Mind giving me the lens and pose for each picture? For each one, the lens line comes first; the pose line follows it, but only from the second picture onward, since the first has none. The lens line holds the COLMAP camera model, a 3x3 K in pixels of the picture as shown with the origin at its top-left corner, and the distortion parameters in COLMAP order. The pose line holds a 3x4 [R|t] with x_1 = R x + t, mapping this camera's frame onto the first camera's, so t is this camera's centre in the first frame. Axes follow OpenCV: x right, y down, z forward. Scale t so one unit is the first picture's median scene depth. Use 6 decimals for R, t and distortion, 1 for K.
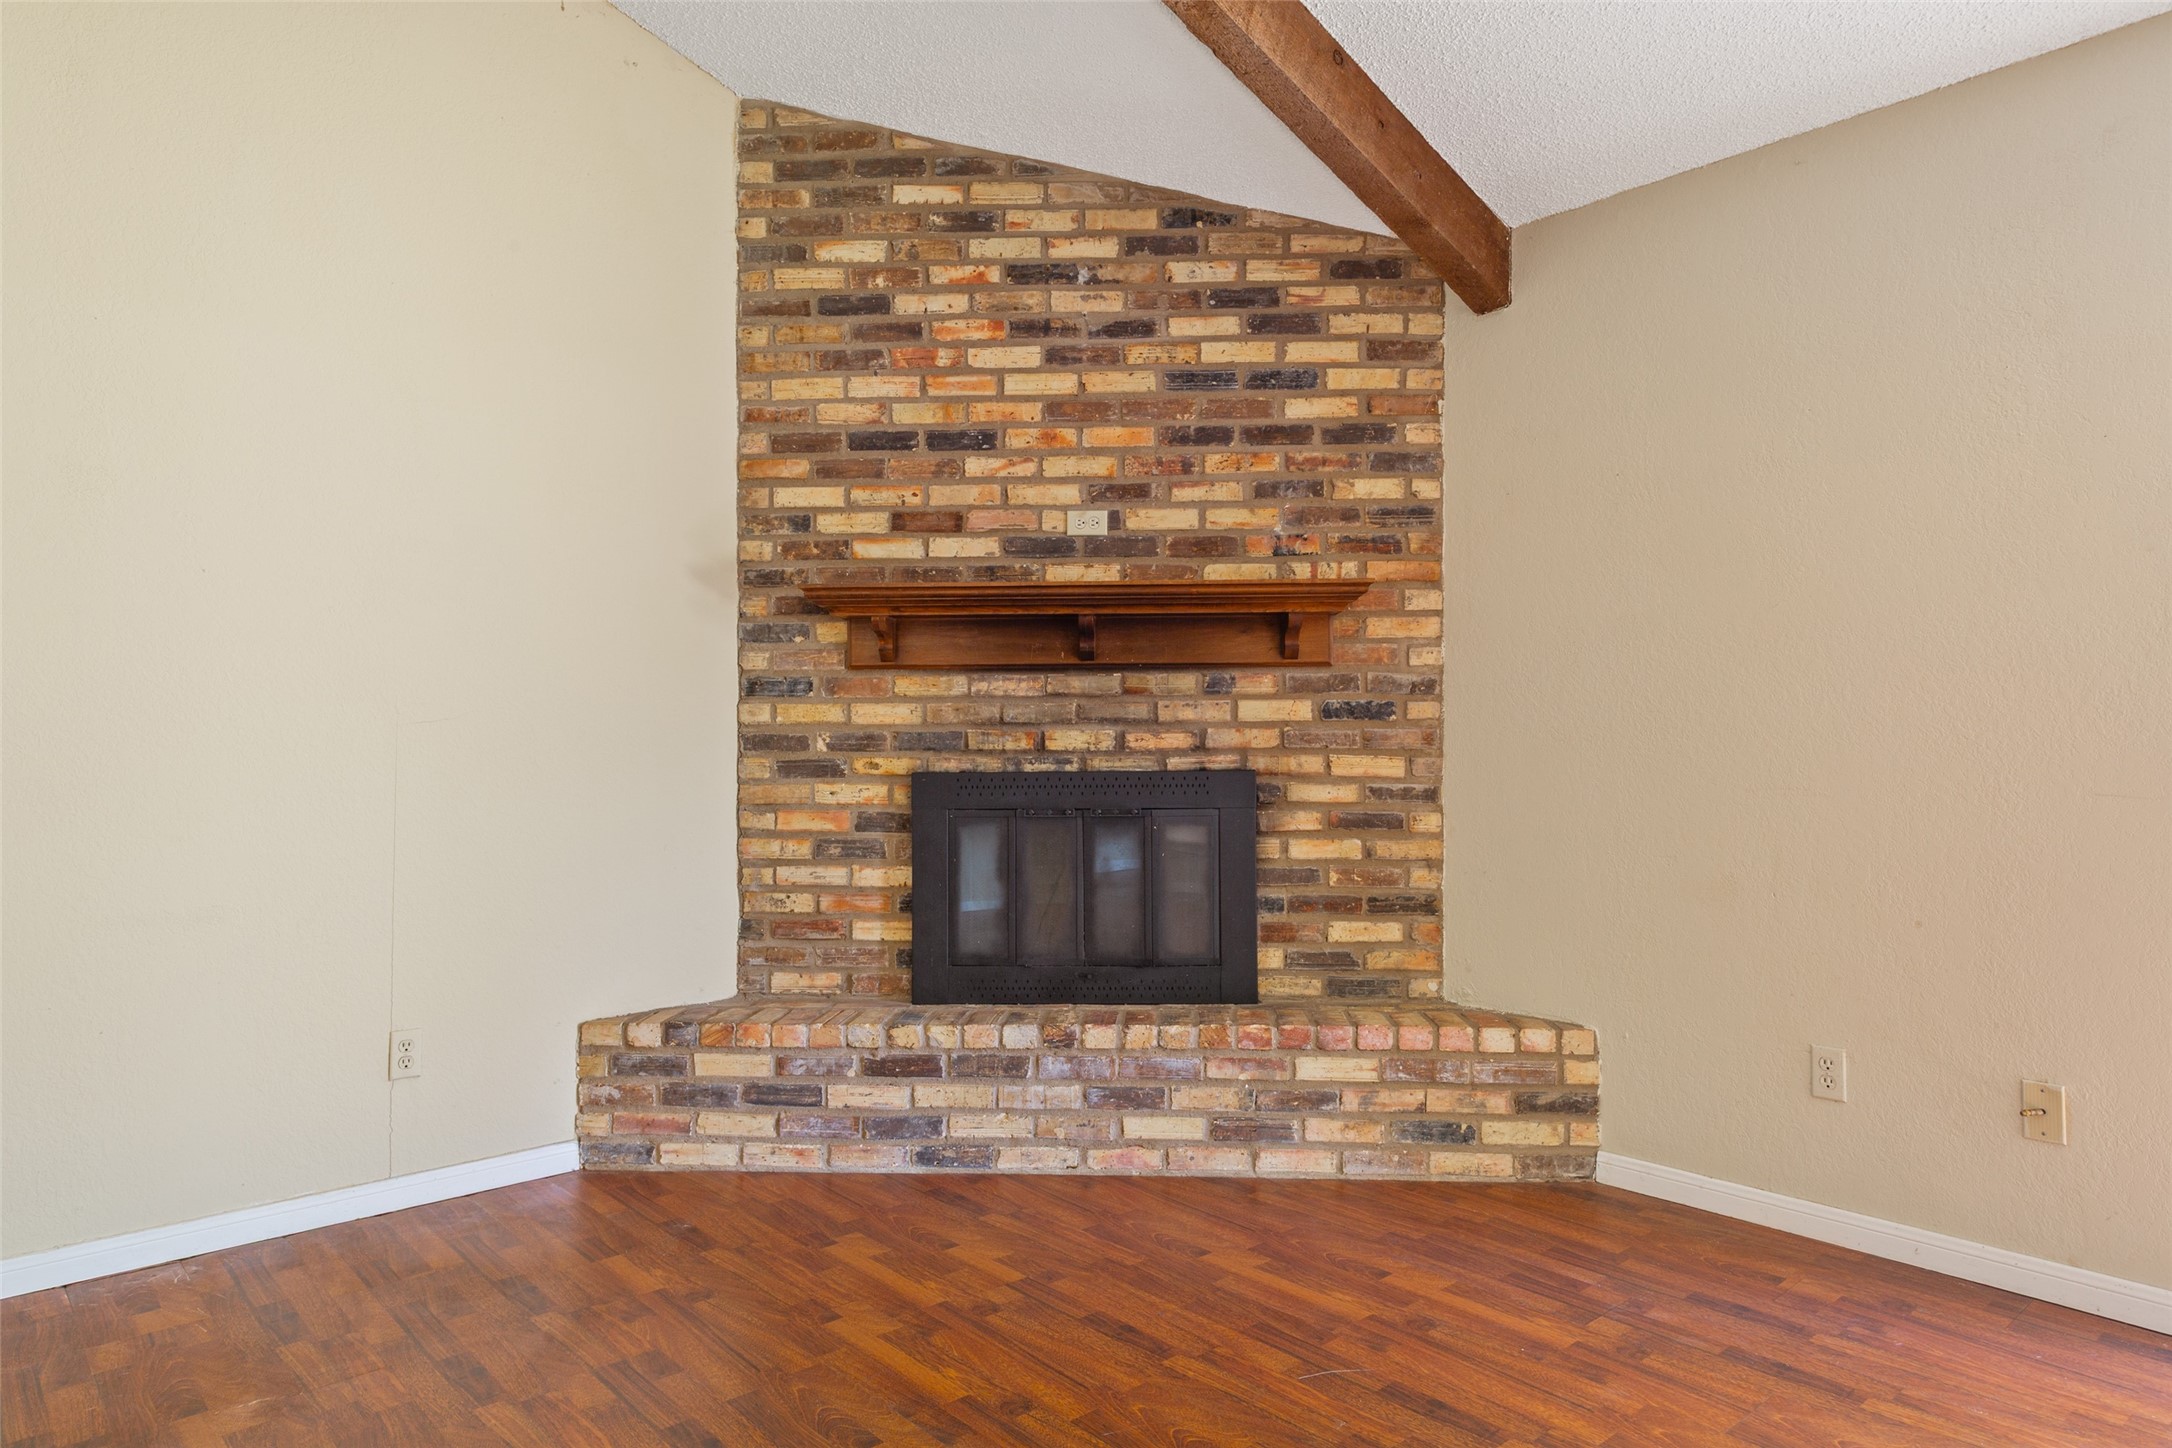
lens RADIAL K [[1336.8, 0, 1088.0], [0, 1336.8, 714.0], [0, 0, 1]] dist [0.018694, 0.002362]
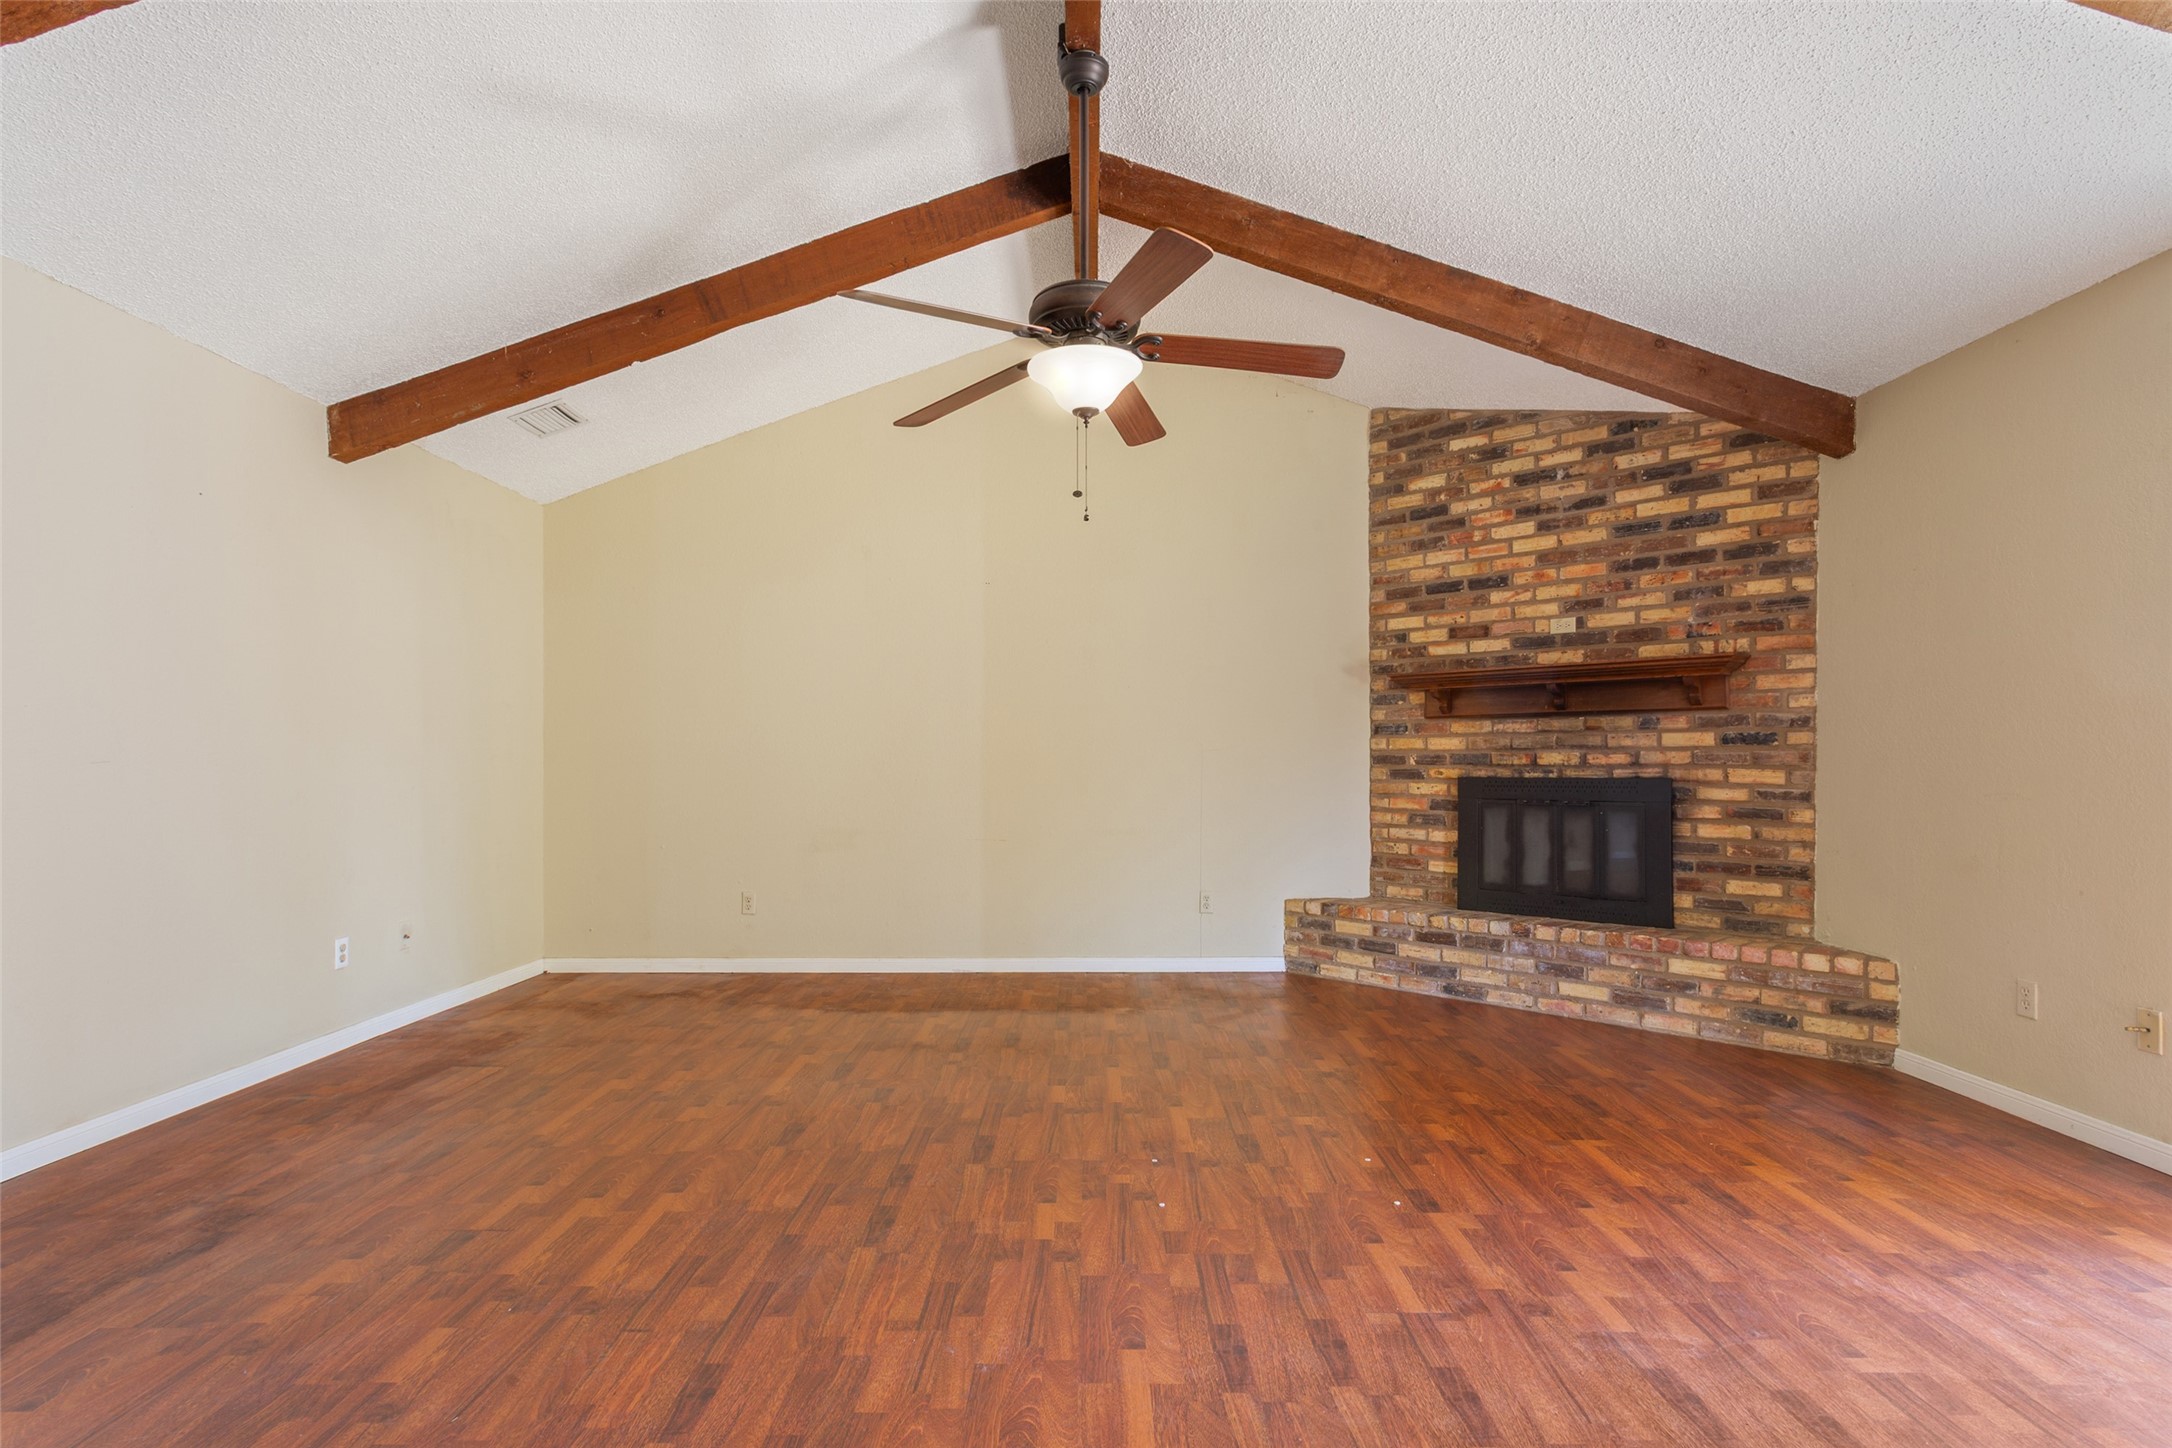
lens RADIAL K [[1059.5, 0, 1083.8], [0, 1059.5, 717.9], [0, 0, 1]] dist [0.017966, 0.000463]
pose [[0.745927, -0.024888, -0.665562, 0.434147], [0.011921, 0.999640, -0.024020, -0.006133], [0.665921, 0.009983, 0.745956, -0.365714]]
